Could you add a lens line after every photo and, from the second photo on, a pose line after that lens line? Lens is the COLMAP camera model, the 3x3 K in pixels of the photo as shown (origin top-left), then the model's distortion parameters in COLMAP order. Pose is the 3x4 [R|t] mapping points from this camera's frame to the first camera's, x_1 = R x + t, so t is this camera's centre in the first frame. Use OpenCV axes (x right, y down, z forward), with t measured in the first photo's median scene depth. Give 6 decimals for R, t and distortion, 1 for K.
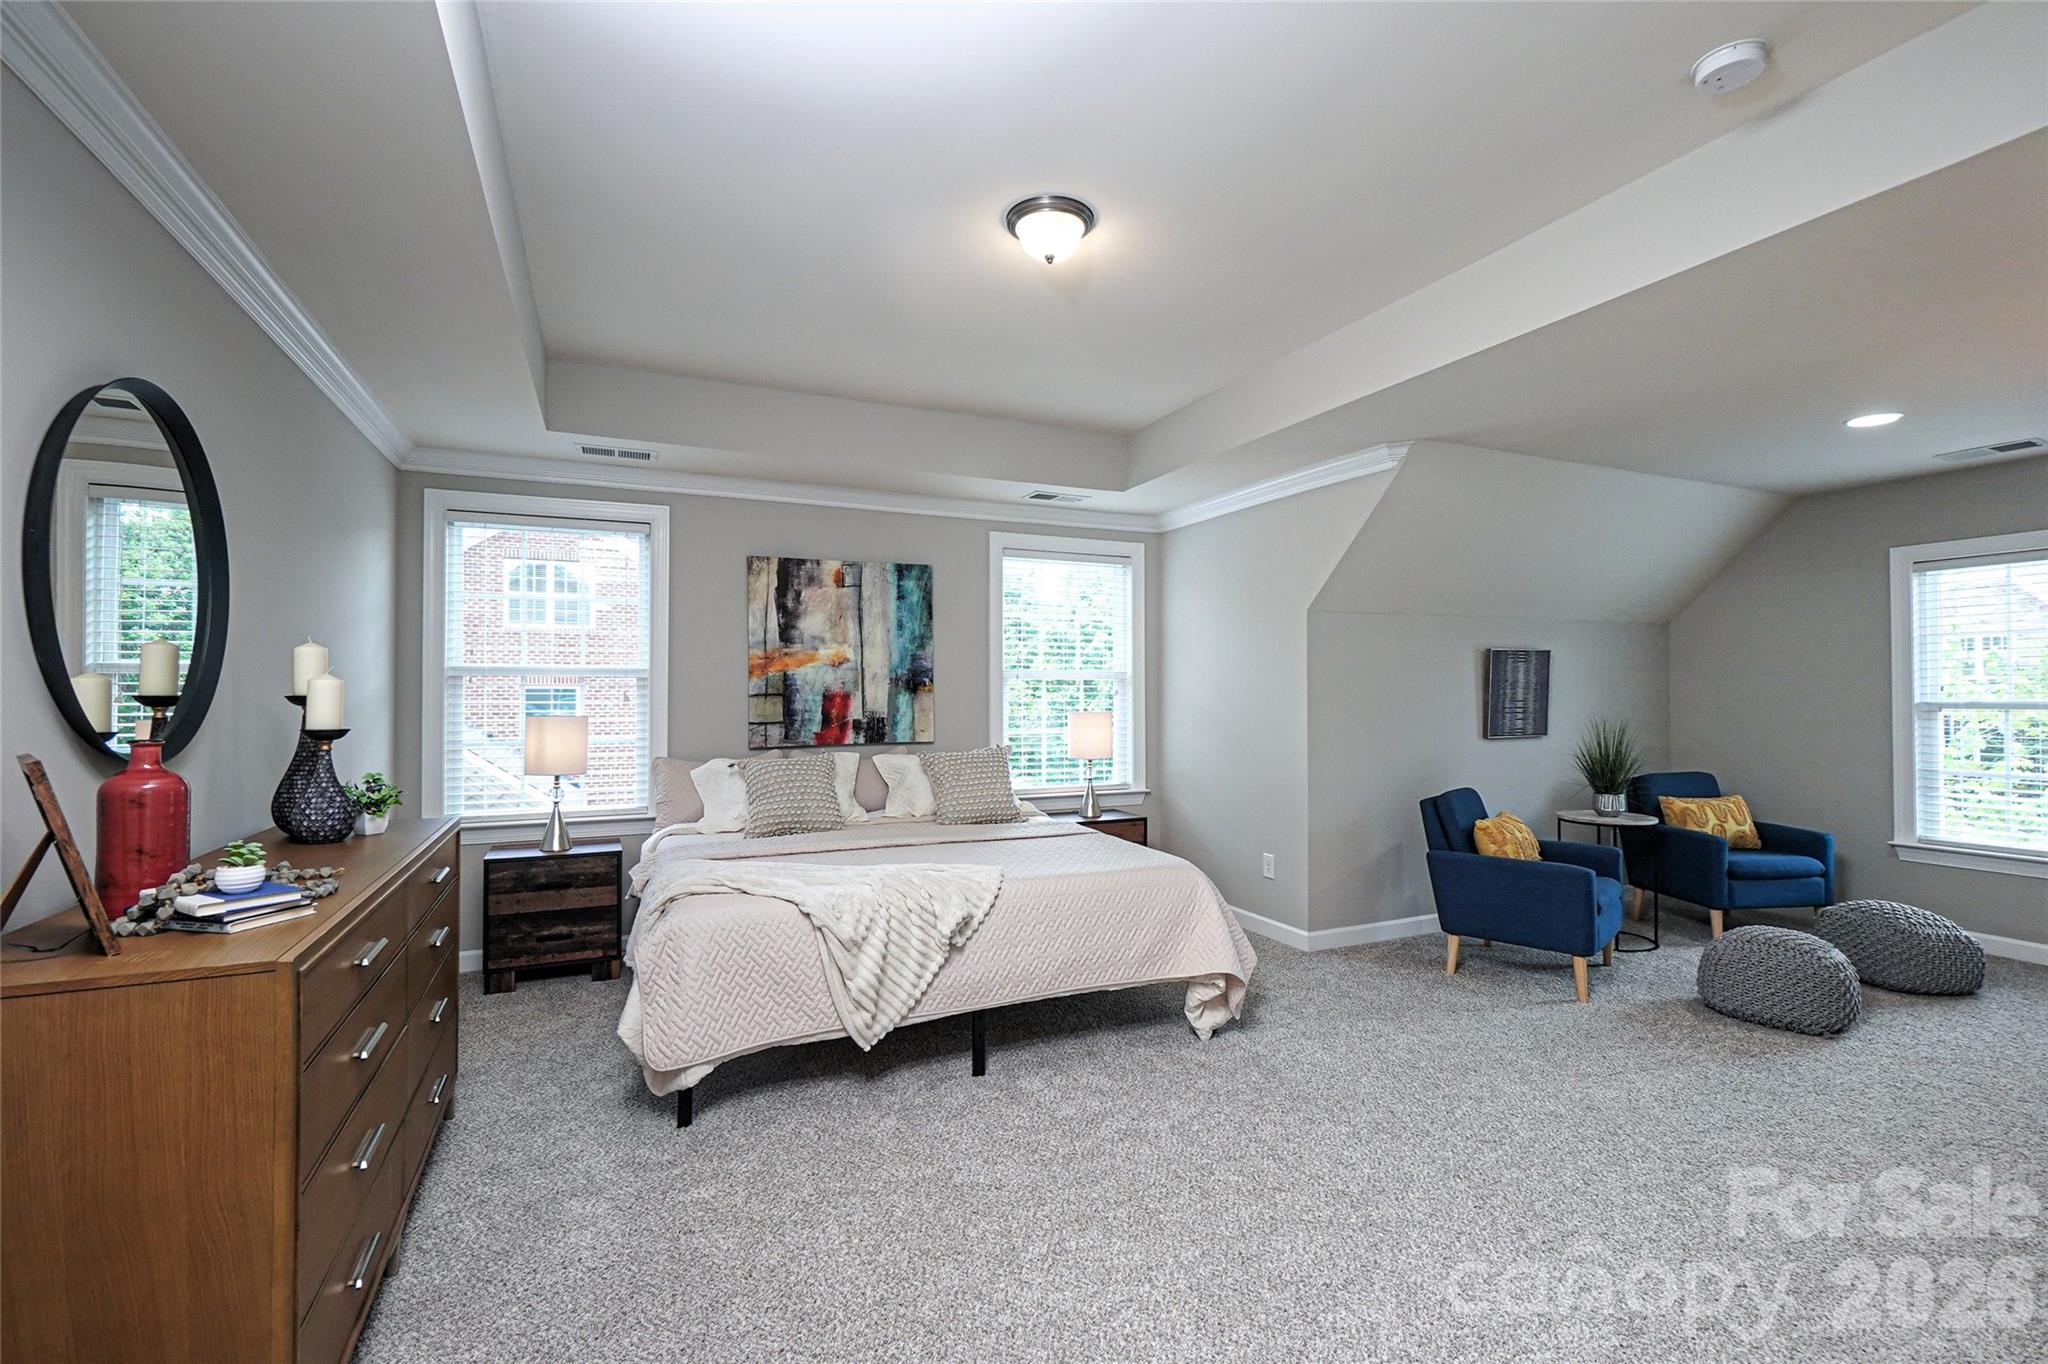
lens RADIAL K [[893.7, 0, 1025.8], [0, 893.7, 684.1], [0, 0, 1]] dist [-0.004292, 0.002221]
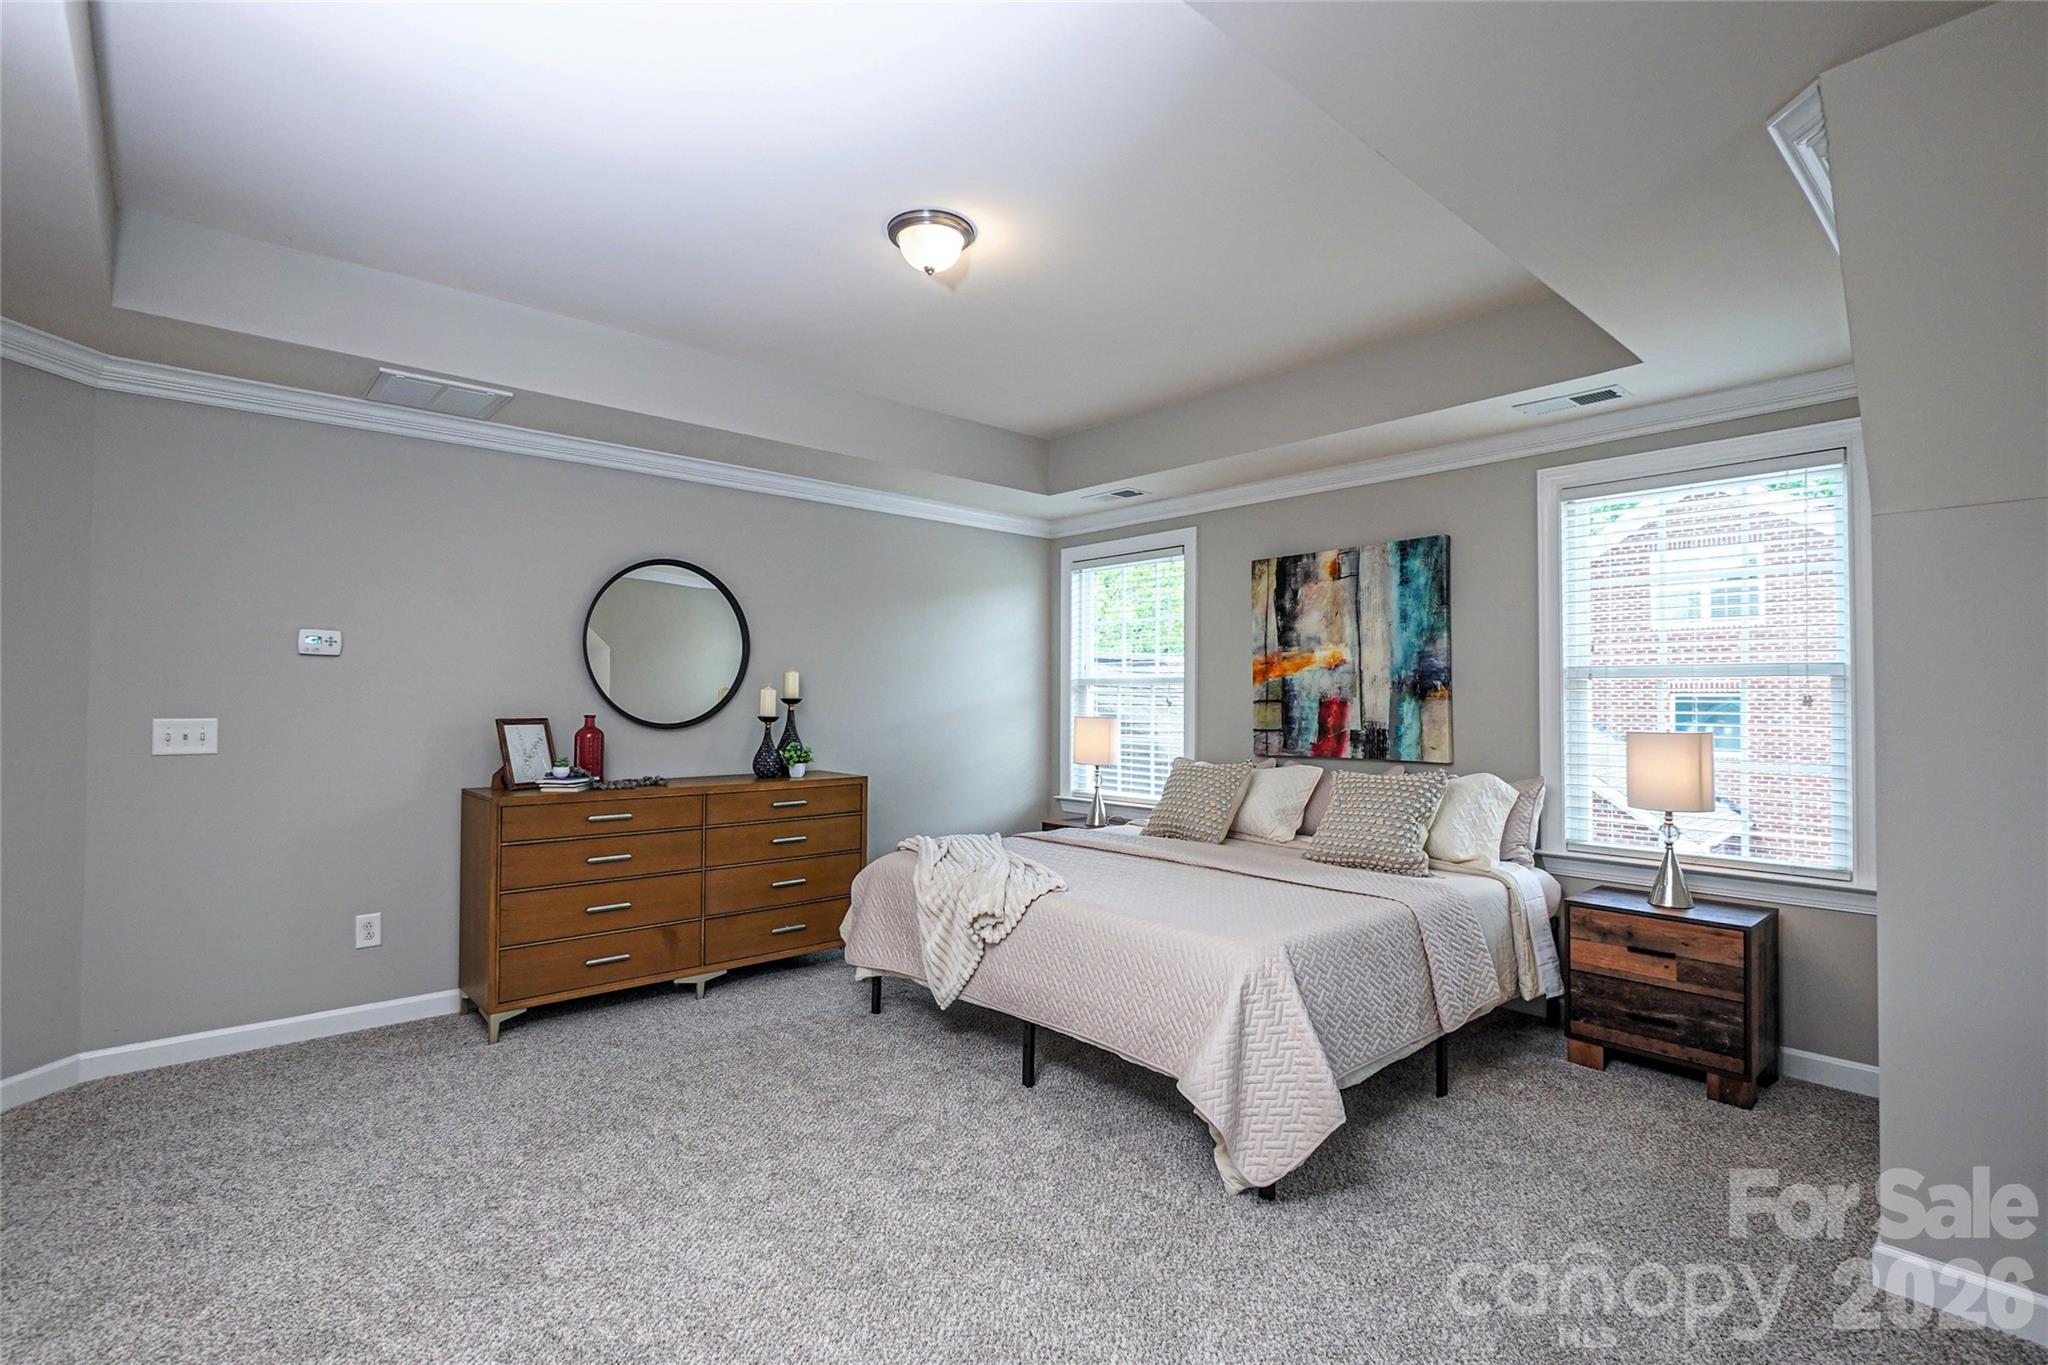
lens RADIAL K [[953.4, 0, 1024.8], [0, 953.4, 684.2], [0, 0, 1]] dist [-0.003560, -0.000086]
pose [[0.305166, -0.012375, -0.952219, 0.595320], [0.004721, 0.999923, -0.011482, 0.004183], [0.952288, -0.000992, 0.305201, 0.420891]]
